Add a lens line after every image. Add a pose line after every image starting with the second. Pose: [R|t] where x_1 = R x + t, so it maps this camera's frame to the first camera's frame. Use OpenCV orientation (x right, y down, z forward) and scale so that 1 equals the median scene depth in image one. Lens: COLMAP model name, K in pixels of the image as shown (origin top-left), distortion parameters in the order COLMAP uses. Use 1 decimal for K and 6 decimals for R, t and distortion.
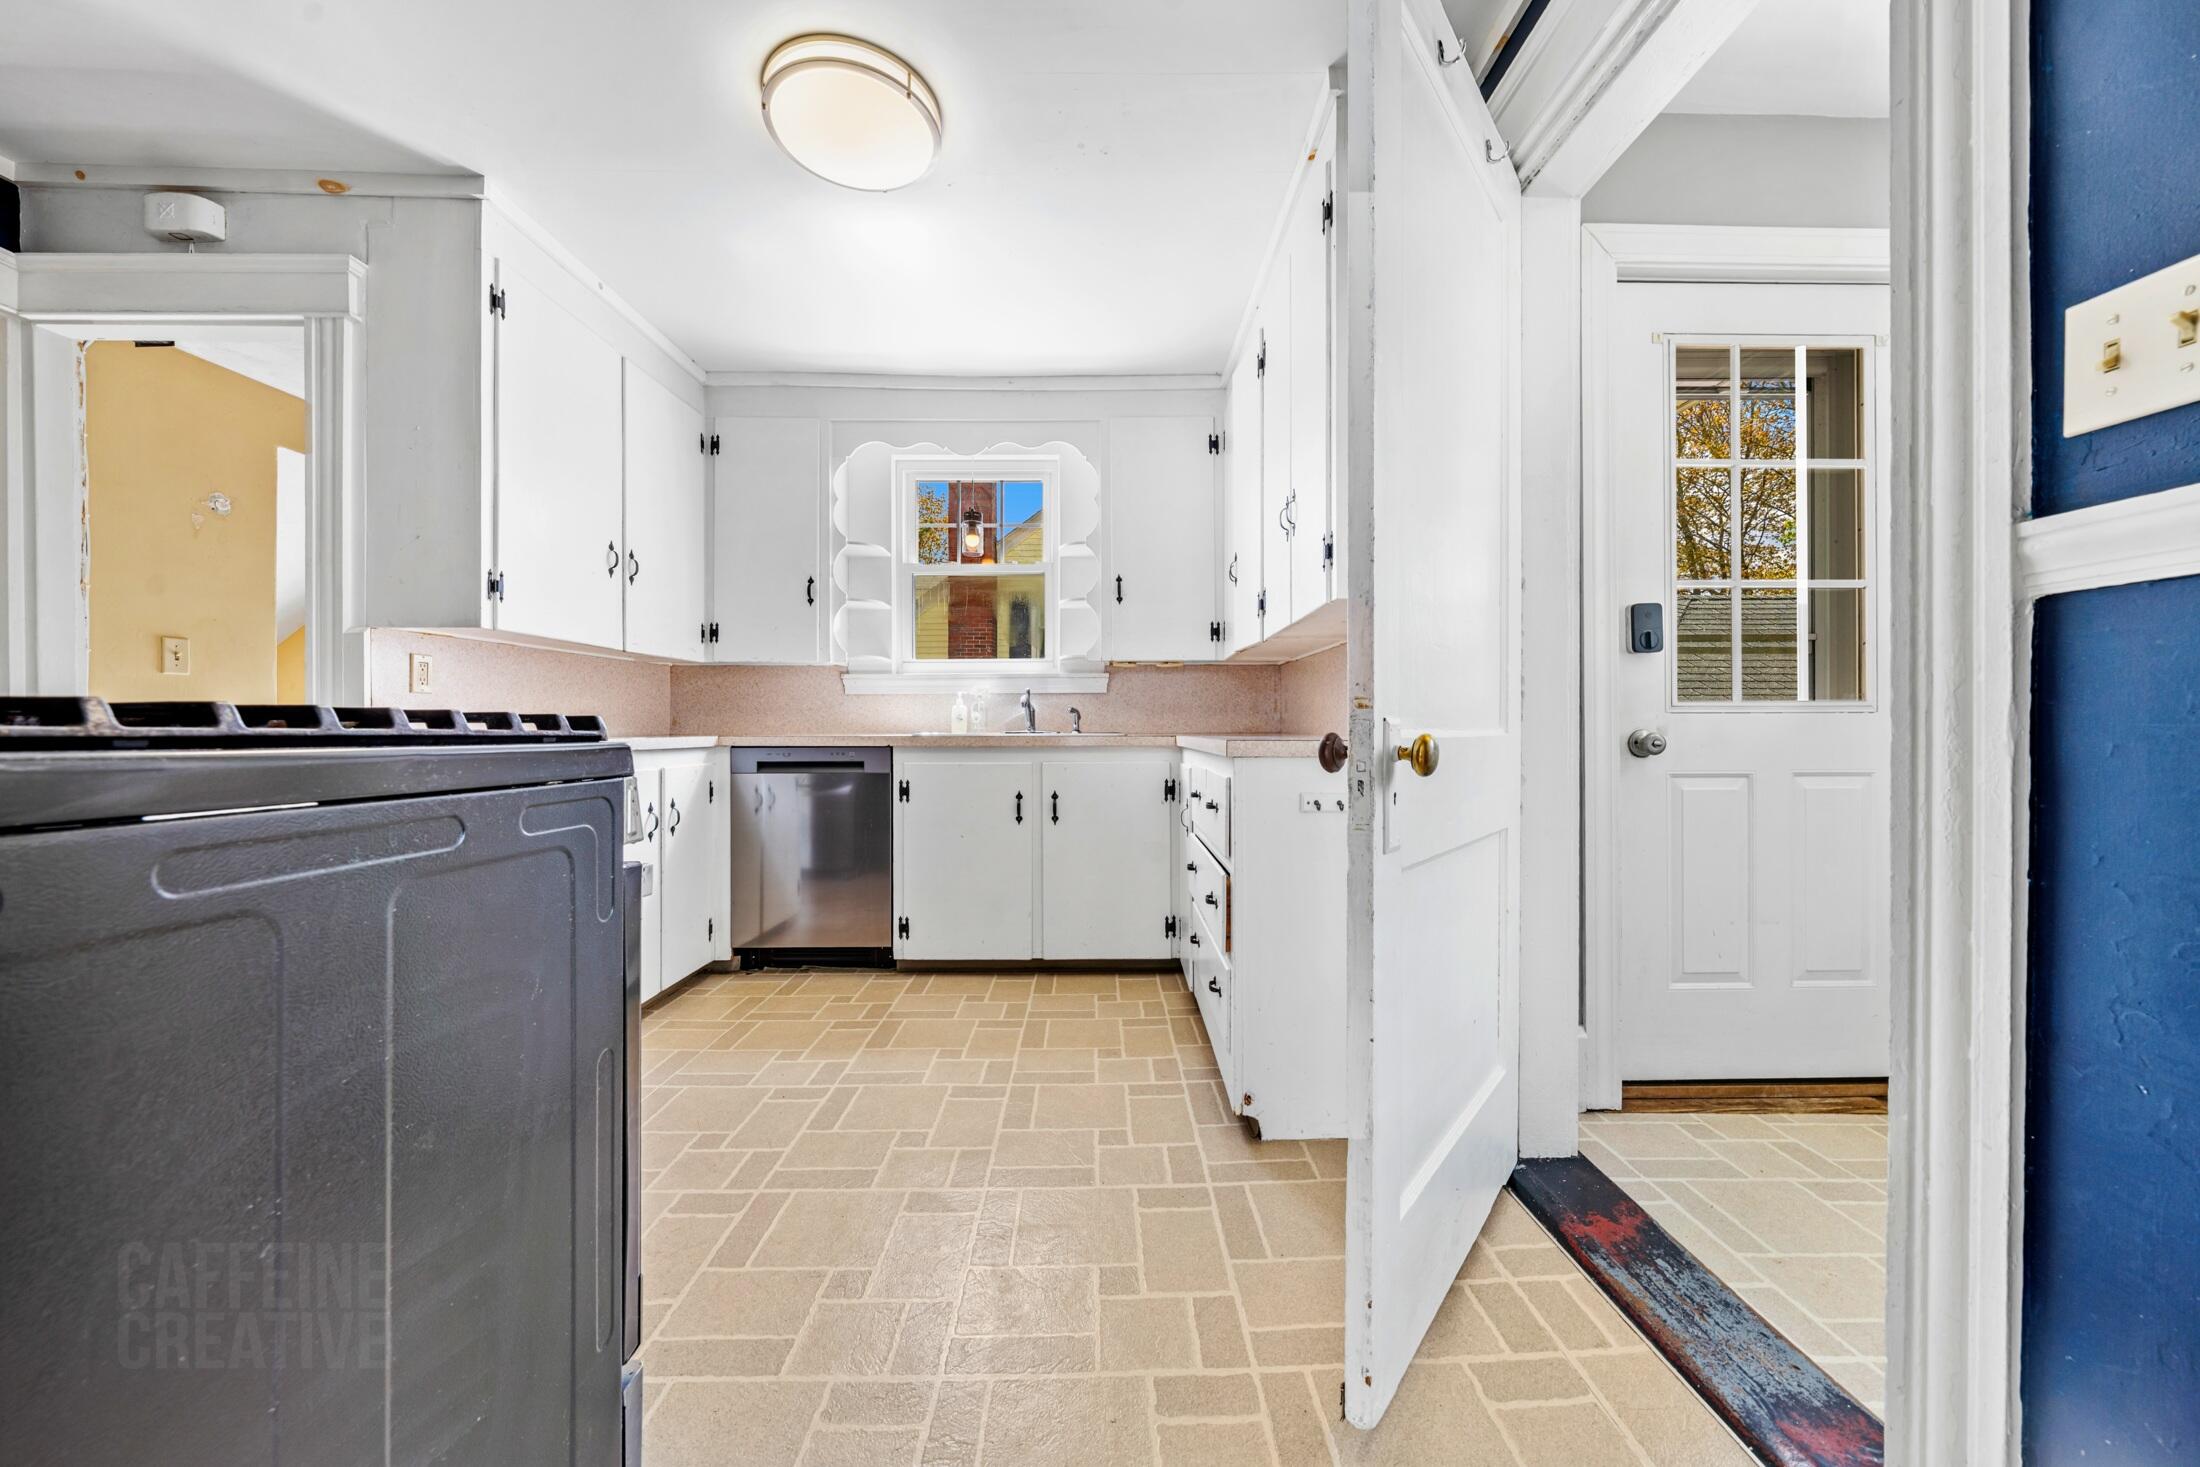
lens RADIAL K [[759.2, 0, 1107.1], [0, 759.2, 729.3], [0, 0, 1]] dist [-0.002048, -0.000139]
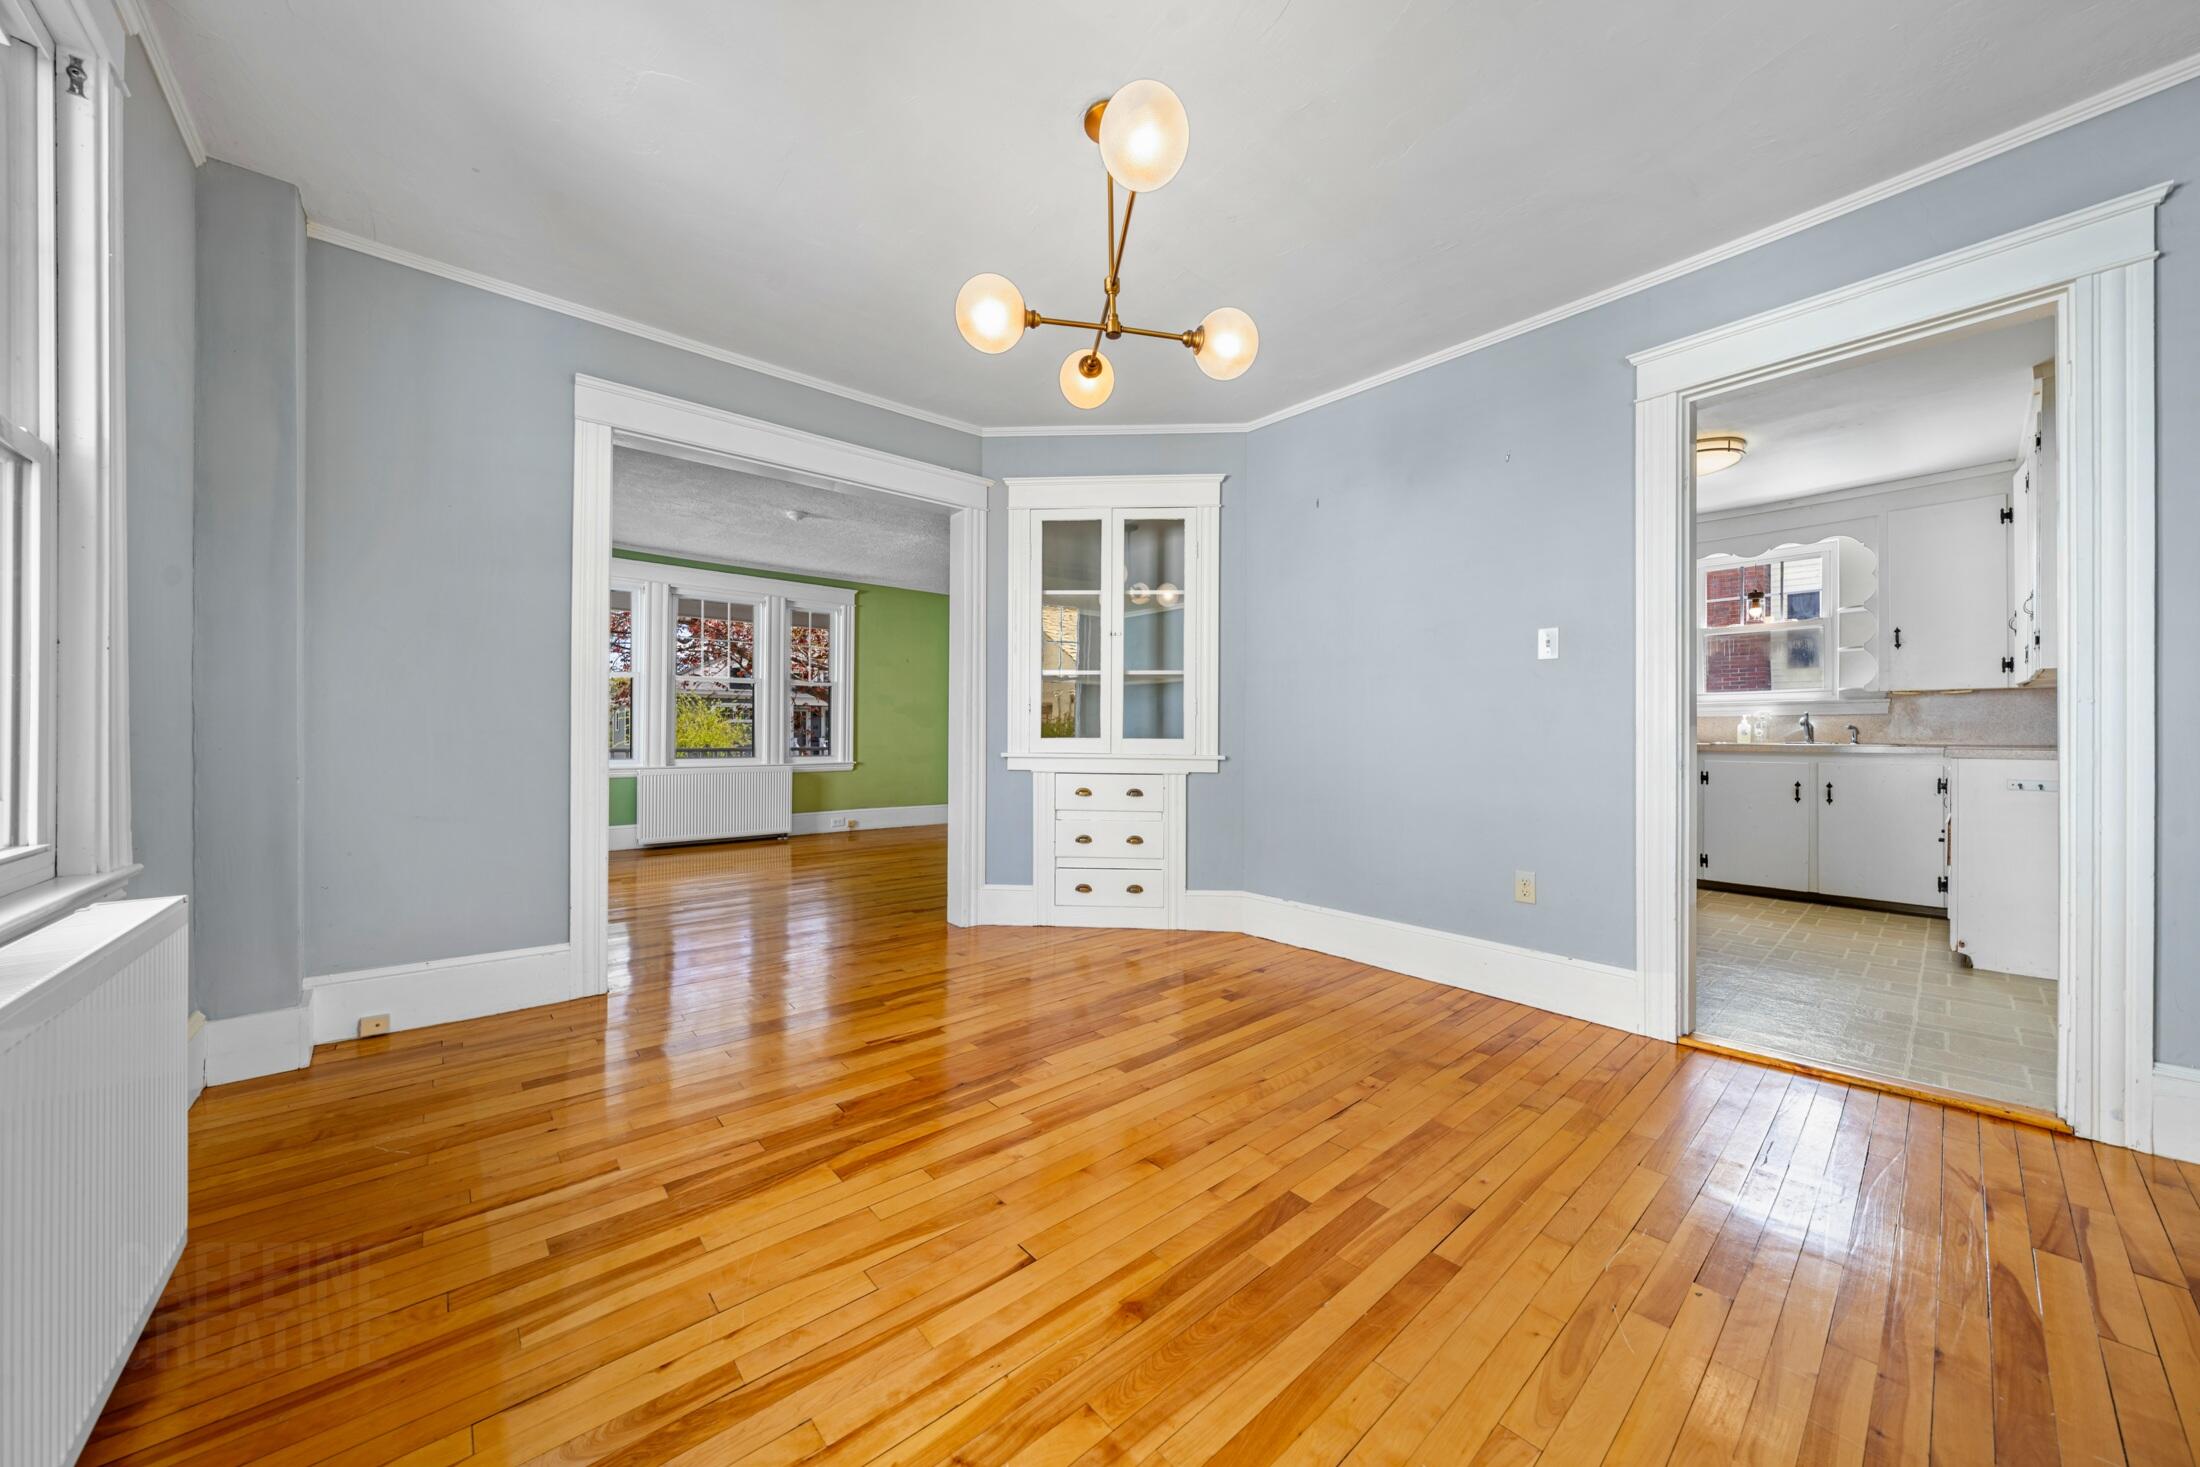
lens RADIAL K [[759.2, 0, 1106.4], [0, 759.2, 731.7], [0, 0, 1]] dist [-0.002048, -0.000139]
pose [[0.654001, 0.001600, -0.756492, 0.117656], [-0.005126, 0.999984, -0.002317, -0.007148], [0.756476, 0.005393, 0.653999, -0.964038]]
